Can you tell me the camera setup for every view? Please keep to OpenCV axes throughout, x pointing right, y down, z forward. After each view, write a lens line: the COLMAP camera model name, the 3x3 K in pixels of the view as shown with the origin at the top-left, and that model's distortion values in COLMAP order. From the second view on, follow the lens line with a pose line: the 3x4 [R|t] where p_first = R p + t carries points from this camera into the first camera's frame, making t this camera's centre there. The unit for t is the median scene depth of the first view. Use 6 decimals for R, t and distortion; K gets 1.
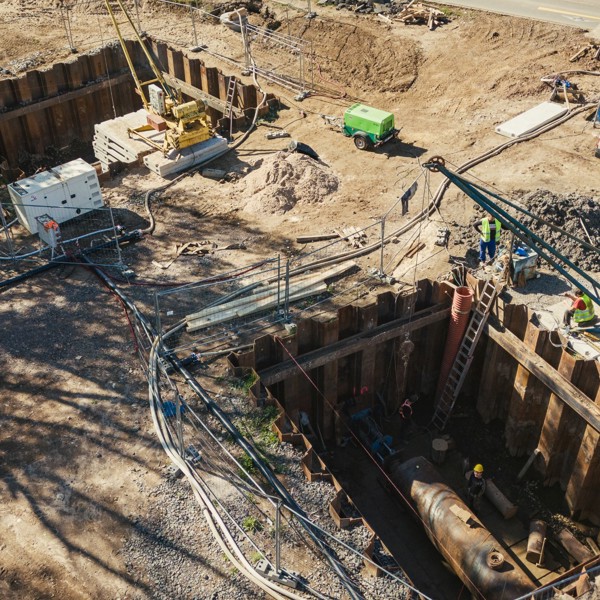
lens RADIAL K [[694.2, 0, 300.0], [0, 694.2, 300.0], [0, 0, 1]] dist [0.117625, -0.058870]
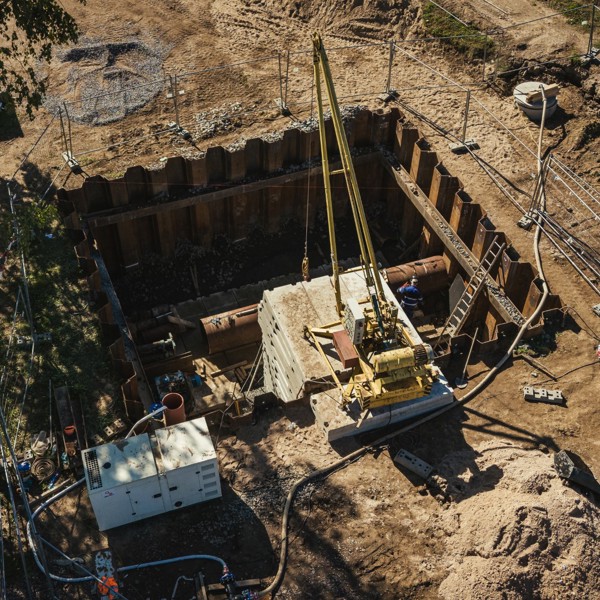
lens RADIAL K [[831.6, 0, 300.0], [0, 831.6, 300.0], [0, 0, 1]] dist [0.106423, -0.127850]
pose [[0.929000, 0.265840, -0.257464, -0.060678], [-0.241476, 0.962627, 0.122635, -0.341612], [0.280443, -0.051757, 0.958474, 0.273712]]
